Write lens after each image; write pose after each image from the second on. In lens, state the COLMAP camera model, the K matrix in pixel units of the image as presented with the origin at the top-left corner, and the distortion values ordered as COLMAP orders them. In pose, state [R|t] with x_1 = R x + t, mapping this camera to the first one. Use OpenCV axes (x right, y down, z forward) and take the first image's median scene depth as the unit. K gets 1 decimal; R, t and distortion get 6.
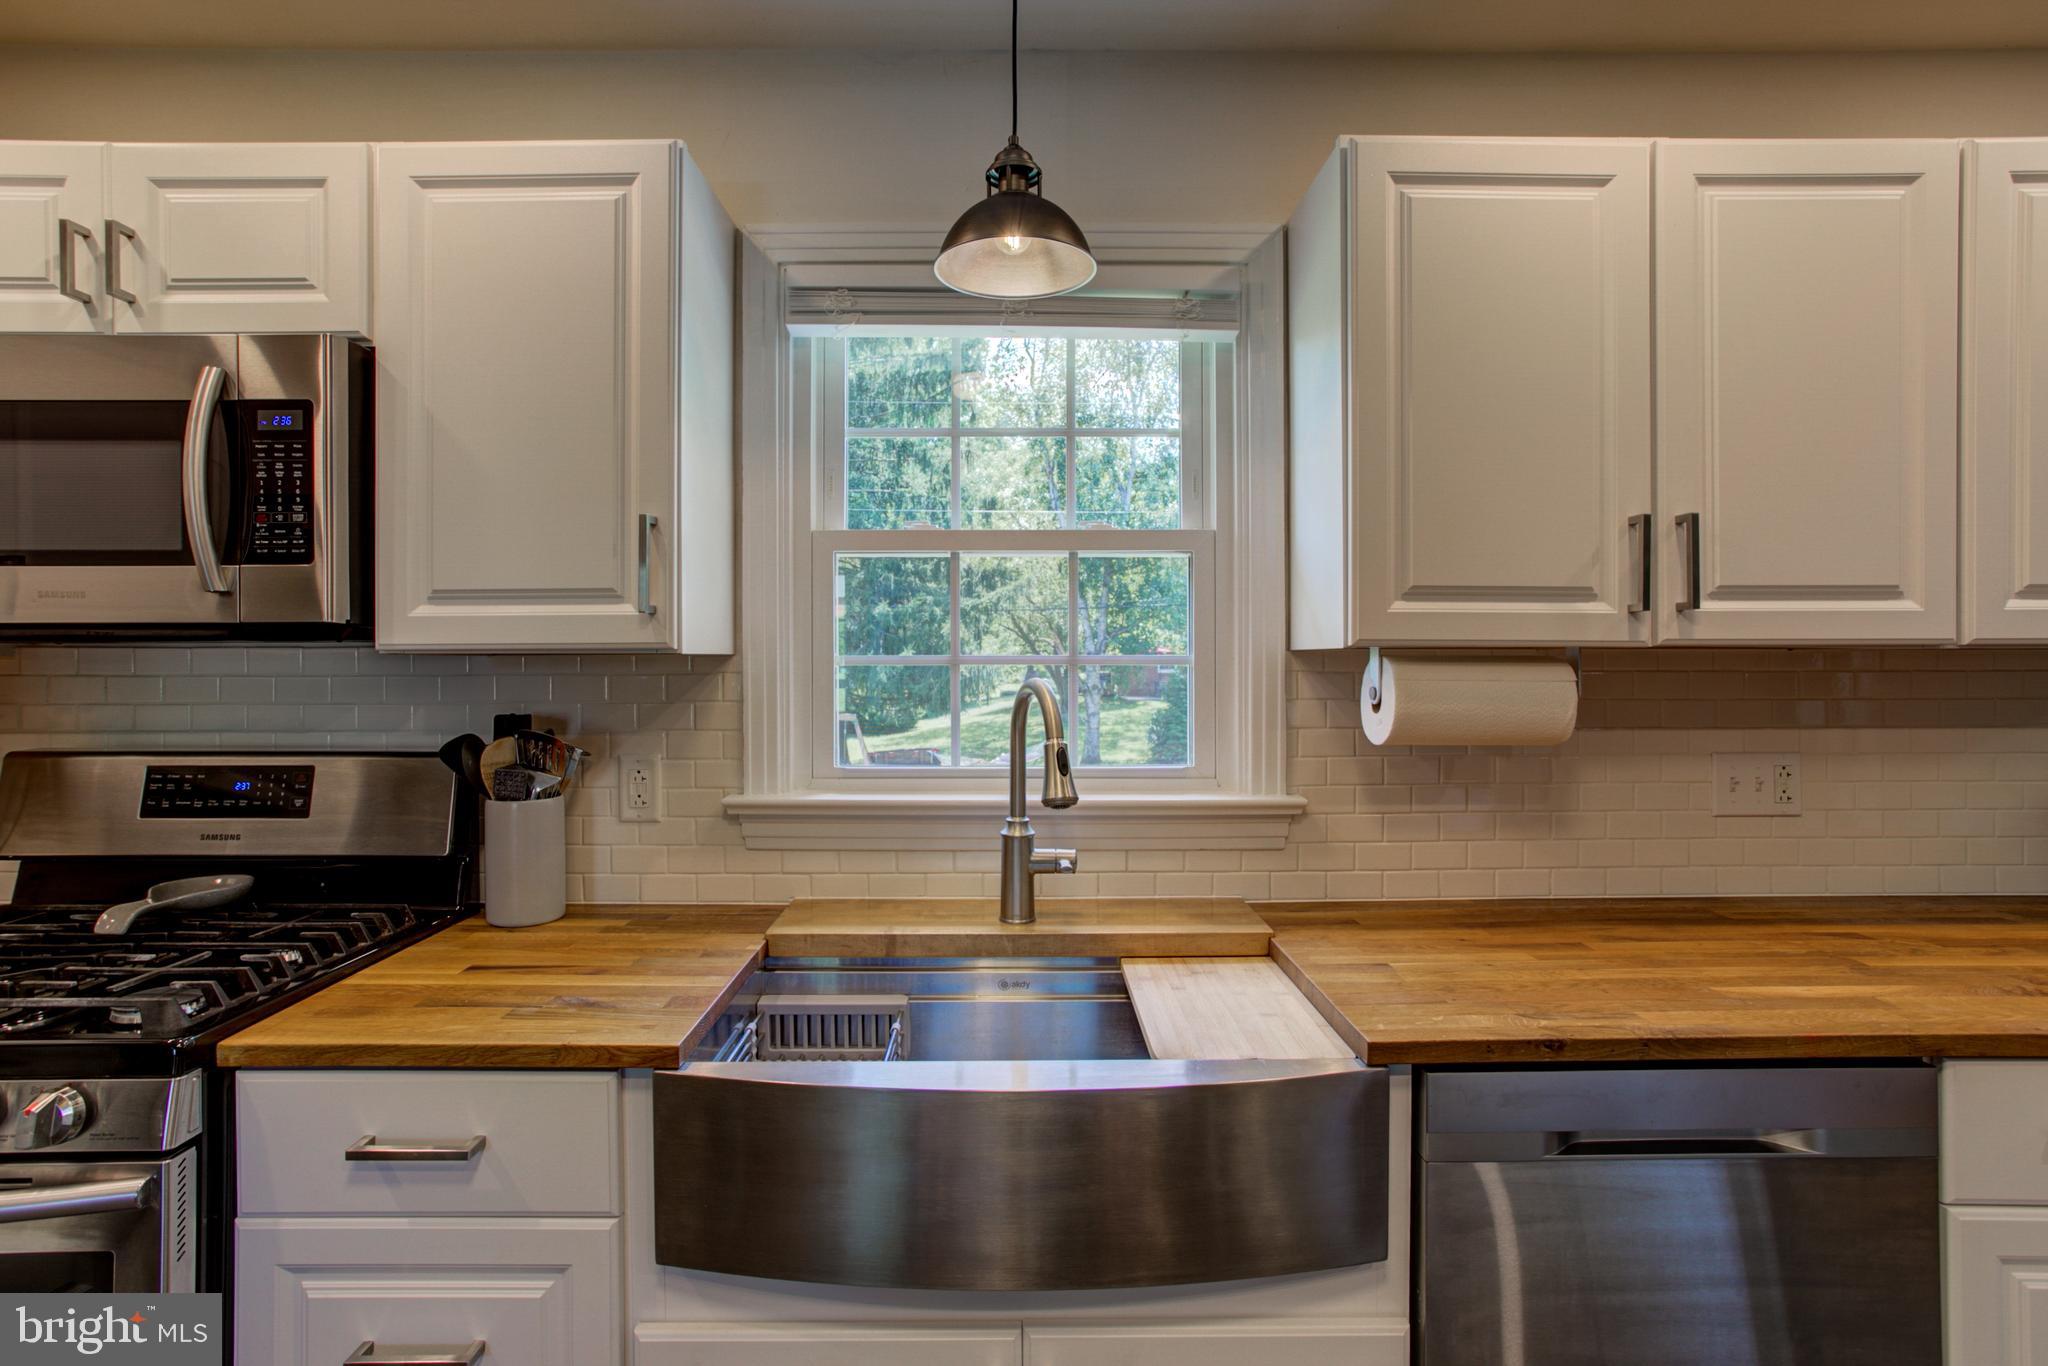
lens RADIAL K [[1005.4, 0, 1011.6], [0, 1005.4, 657.1], [0, 0, 1]] dist [-0.054923, 0.032277]
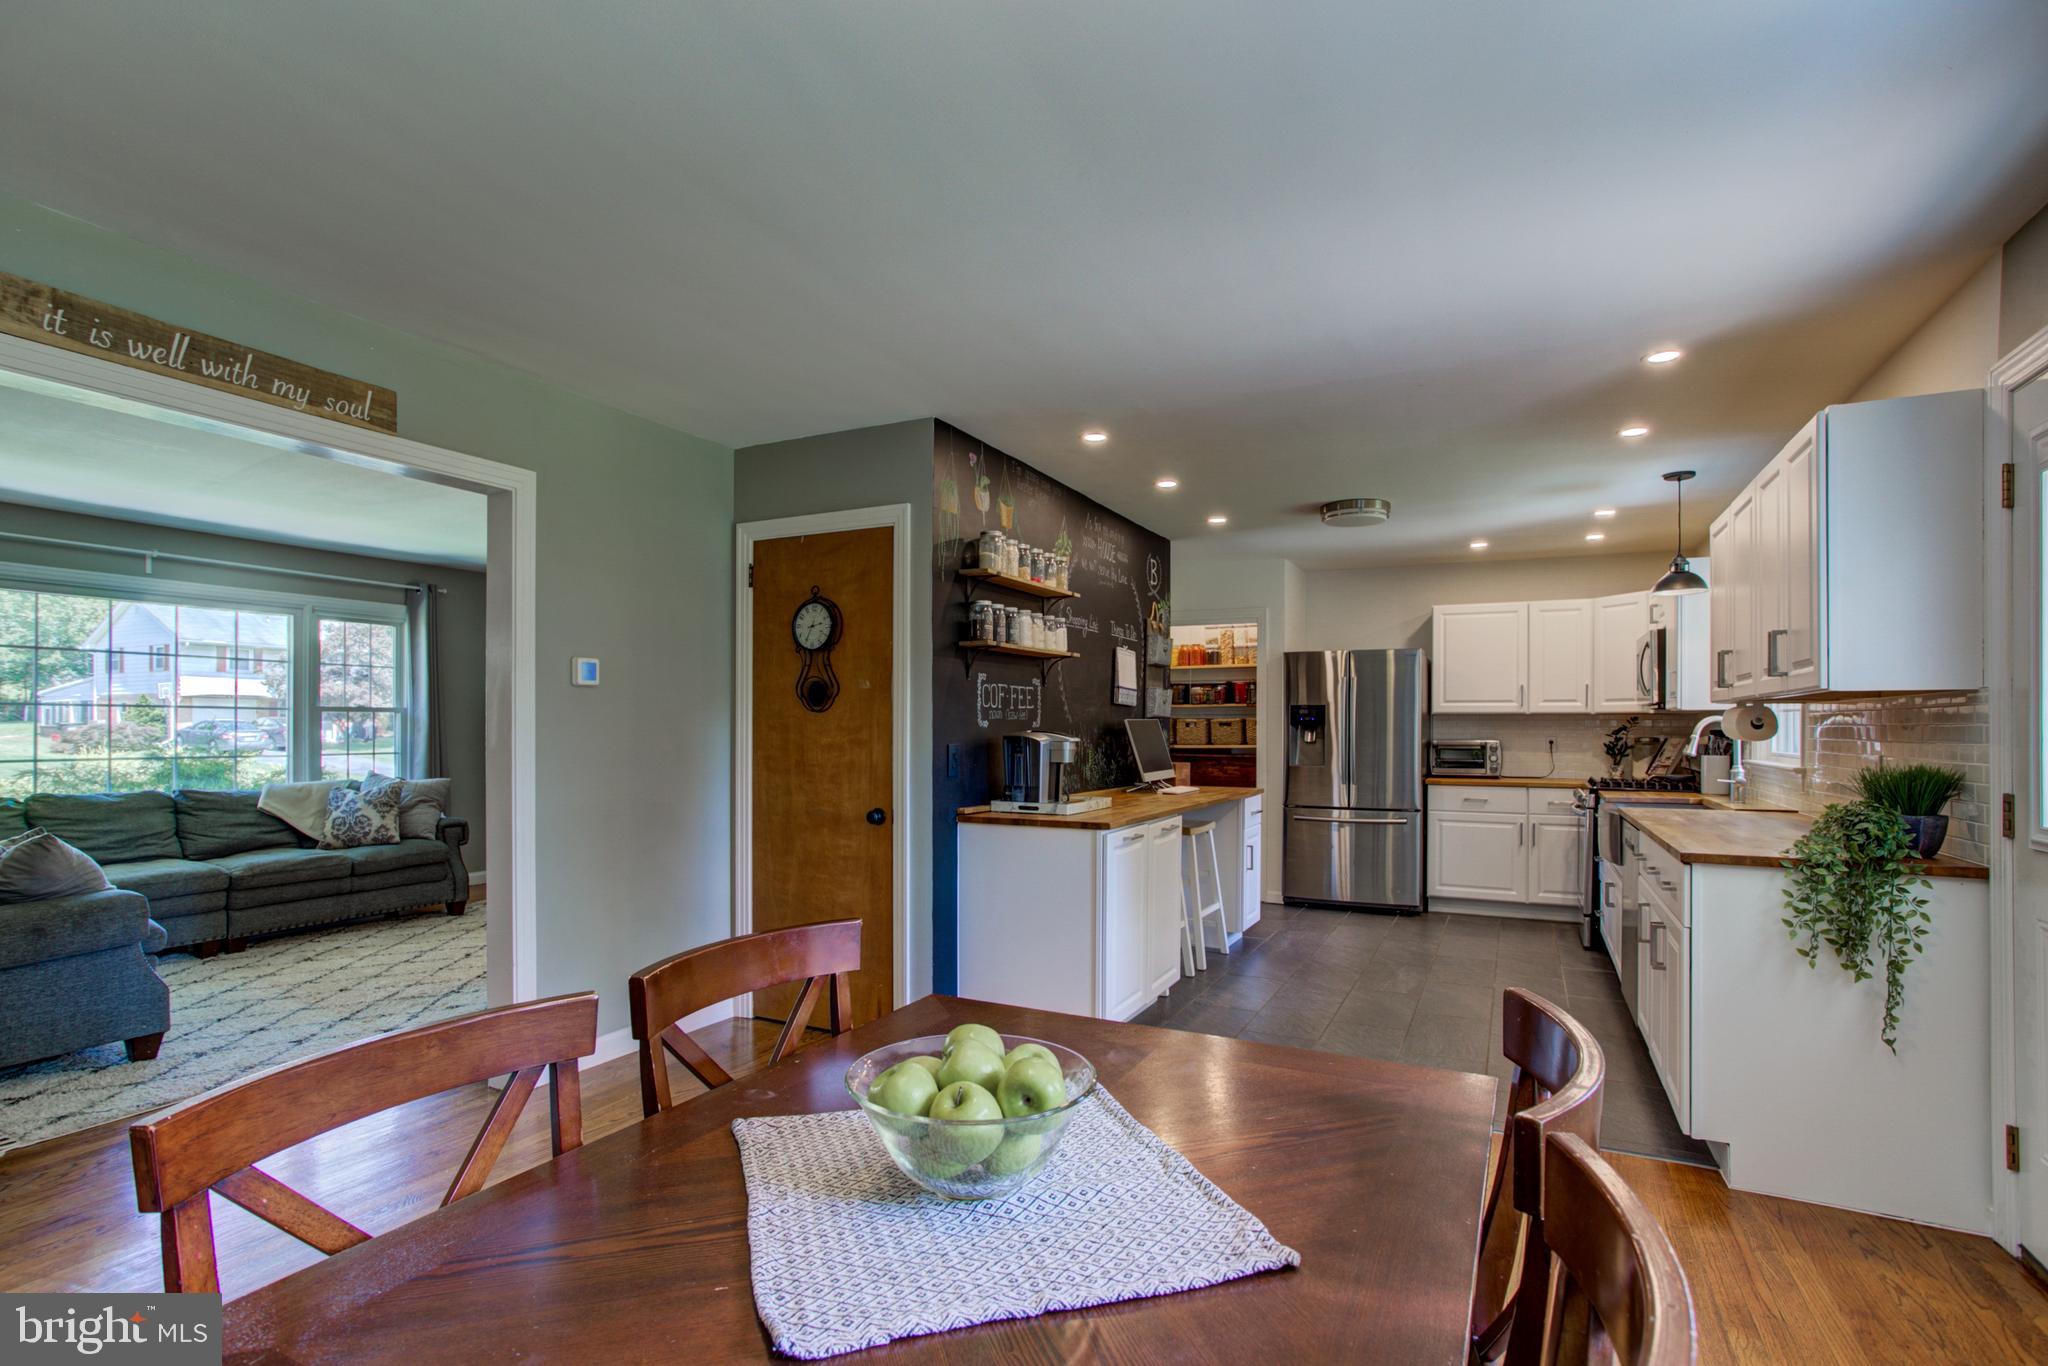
lens RADIAL K [[997.8, 0, 997.6], [0, 997.8, 714.7], [0, 0, 1]] dist [-0.059948, 0.043148]
pose [[-0.470070, -0.010150, -0.882571, 3.535235], [-0.005689, 0.999948, -0.008469, 0.052564], [0.882611, 0.001040, -0.470103, 0.476971]]
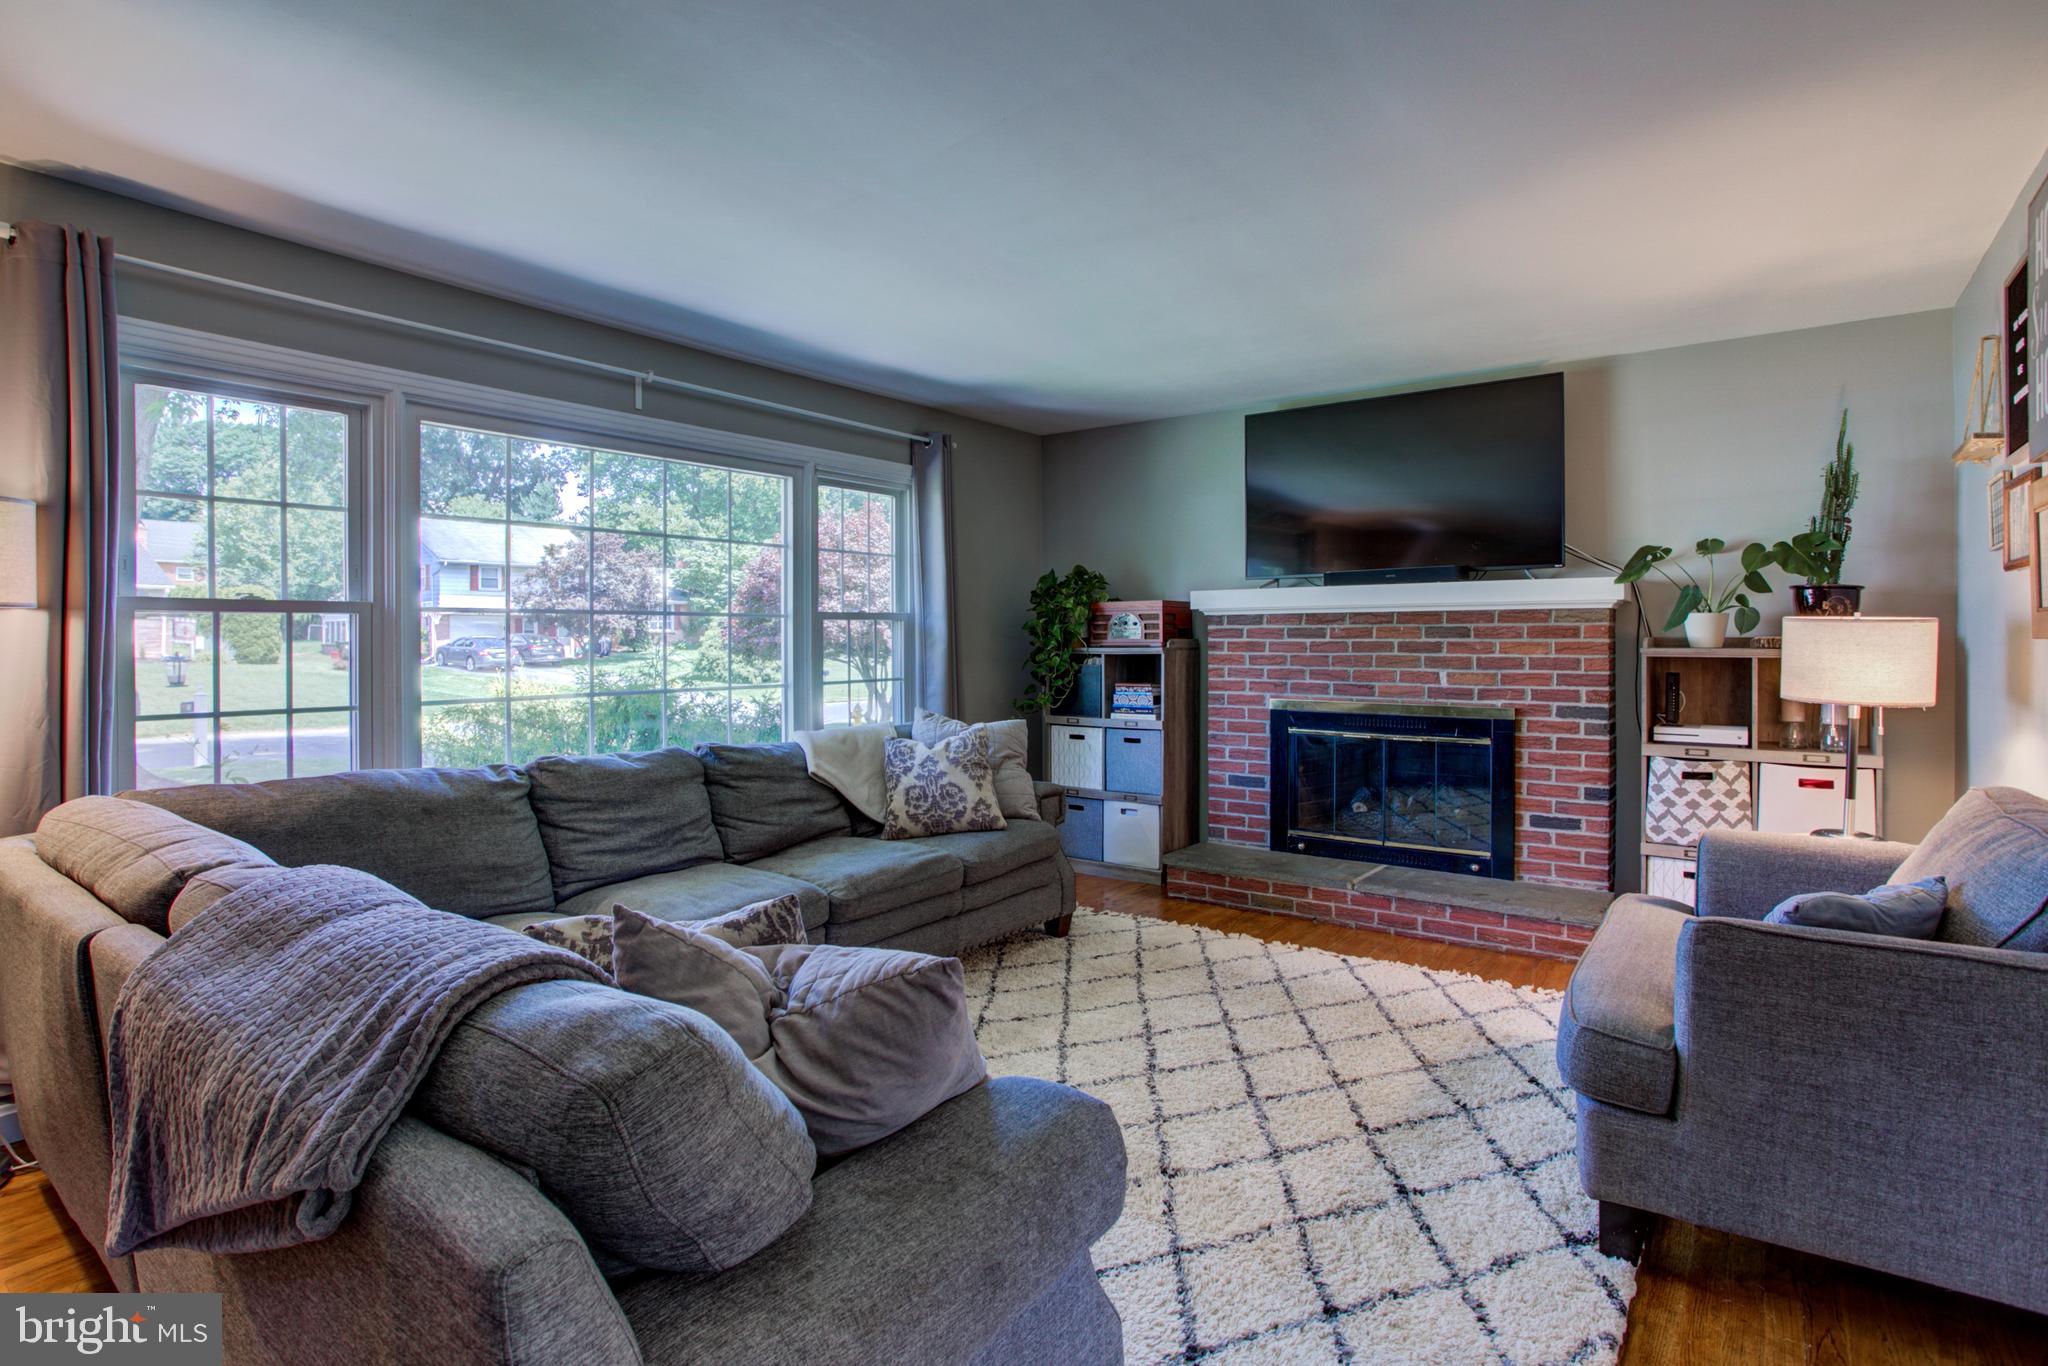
lens RADIAL K [[1019.5, 0, 1034.8], [0, 1019.5, 634.5], [0, 0, 1]] dist [-0.052344, 0.022014]
pose [[-0.601262, 0.002882, -0.799046, 3.178579], [0.003703, 0.999993, 0.000820, 0.061863], [0.799043, -0.002466, -0.601269, -1.858520]]
